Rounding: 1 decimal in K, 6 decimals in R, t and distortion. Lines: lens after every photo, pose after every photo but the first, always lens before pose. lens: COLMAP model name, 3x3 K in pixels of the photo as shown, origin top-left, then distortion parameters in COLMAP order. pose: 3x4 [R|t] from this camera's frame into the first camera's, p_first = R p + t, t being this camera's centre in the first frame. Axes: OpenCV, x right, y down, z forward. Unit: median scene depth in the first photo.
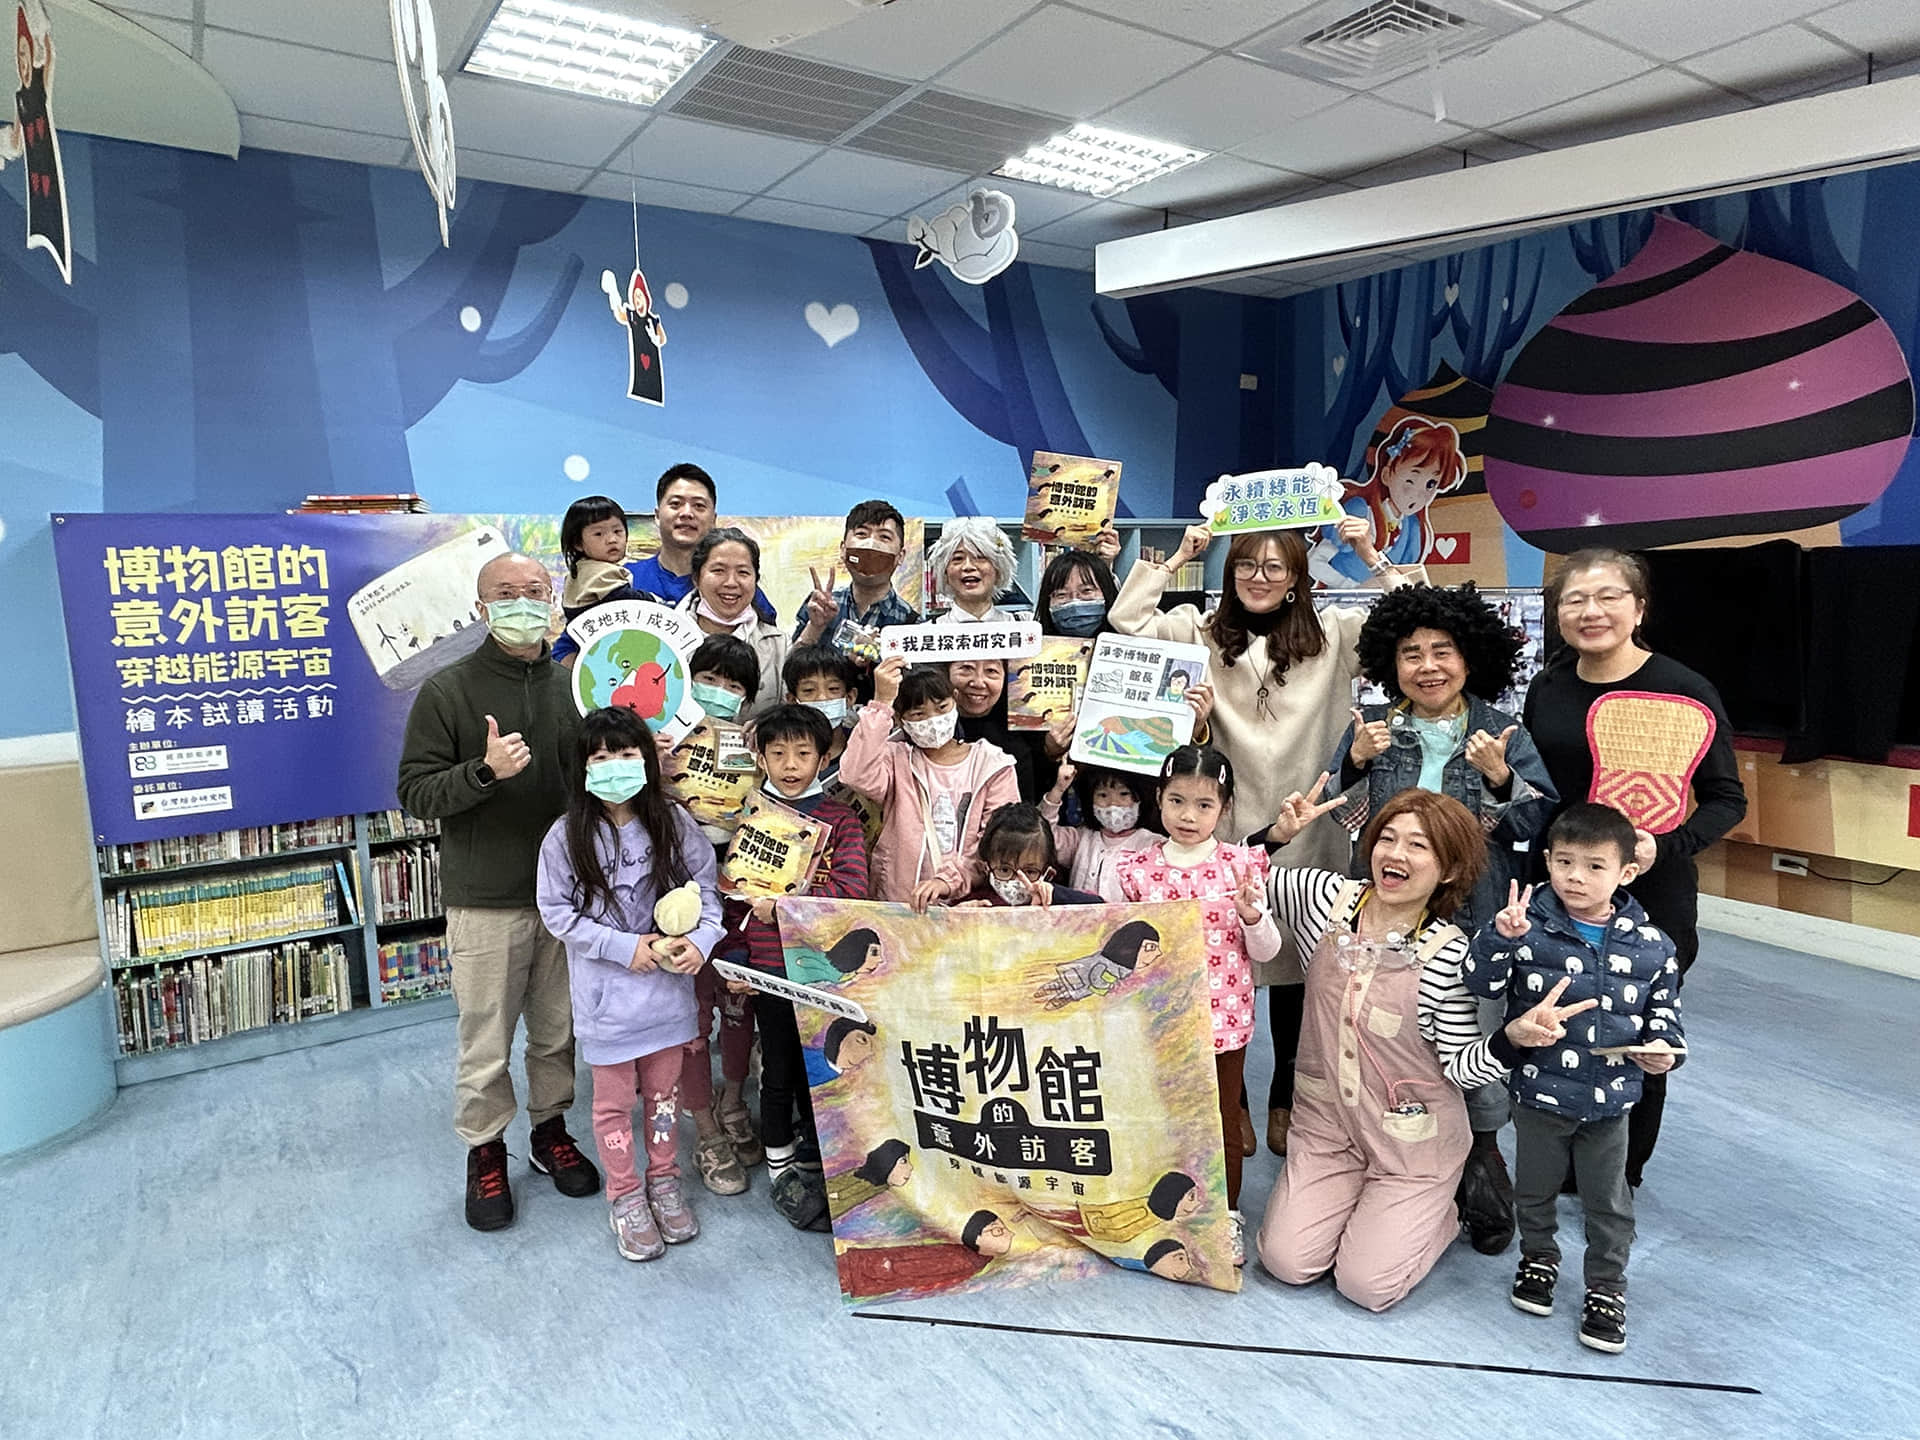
lens RADIAL K [[1182.6, 0, 960.0], [0, 1182.6, 720.0], [0, 0, 1]] dist [0.002054, 0.002409]
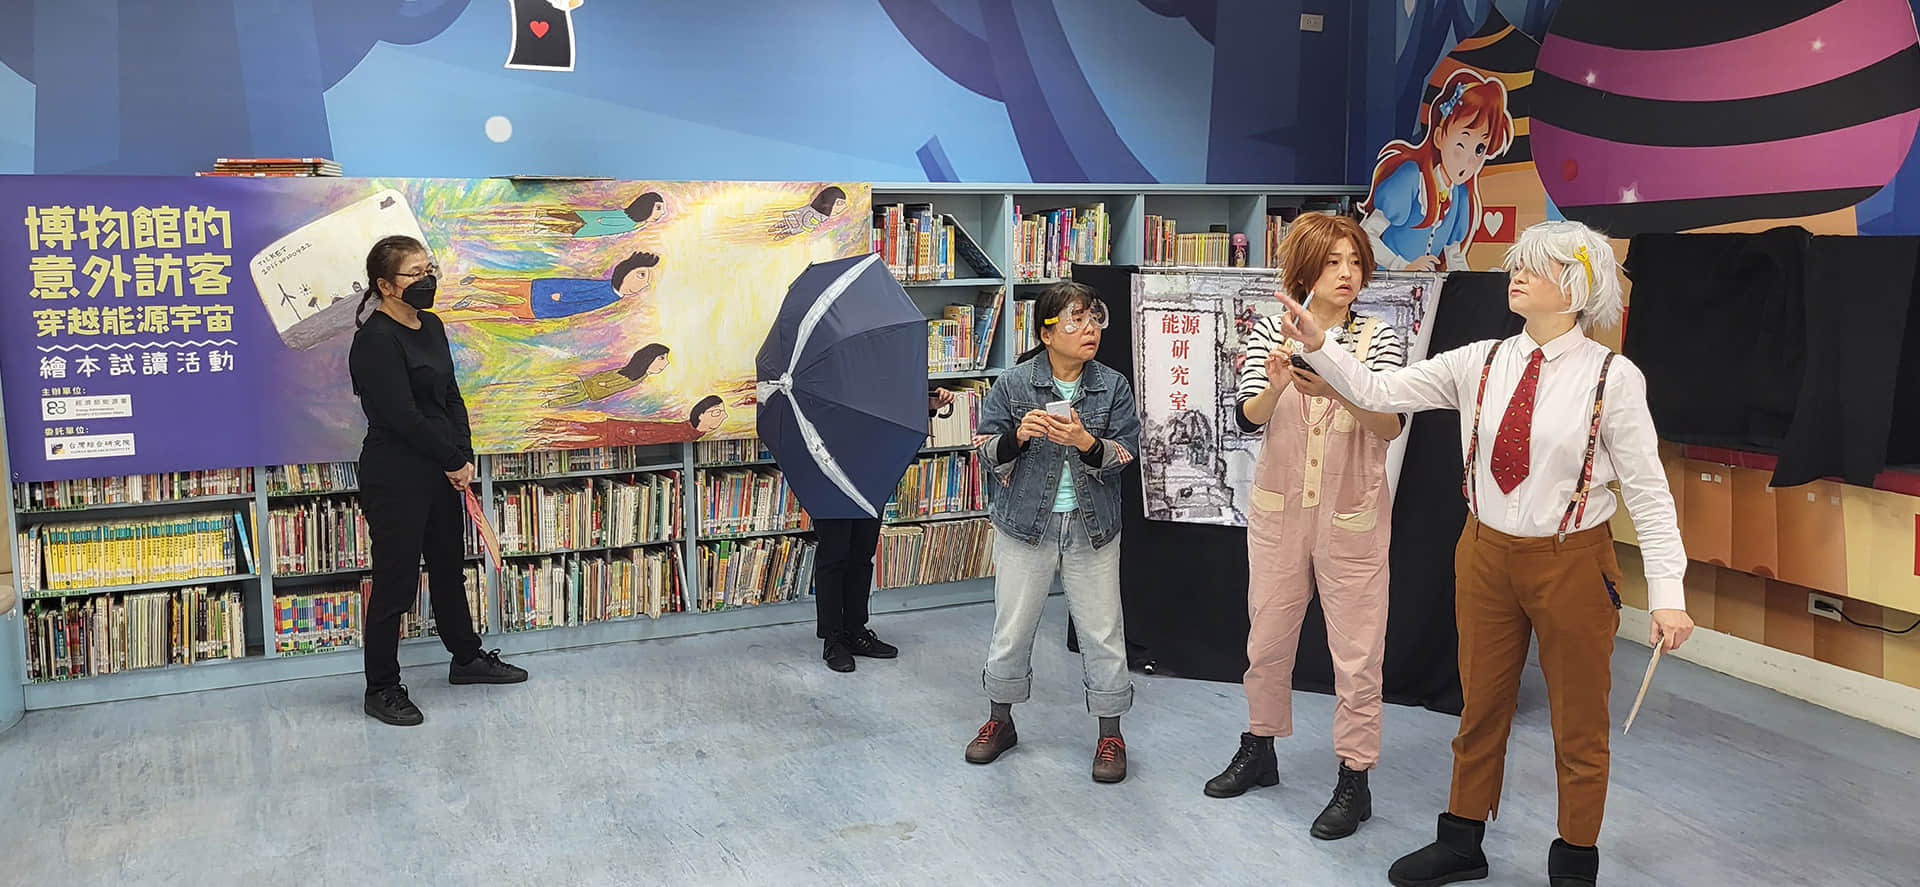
lens RADIAL K [[1526.6, 0, 959.7], [0, 1526.6, 416.9], [0, 0, 1]] dist [0.044754, -0.001886]
pose [[0.986280, 0.039161, -0.160369, 0.325964], [-0.038917, 0.999232, 0.004659, 0.006135], [0.160428, 0.001646, 0.987046, -0.239978]]
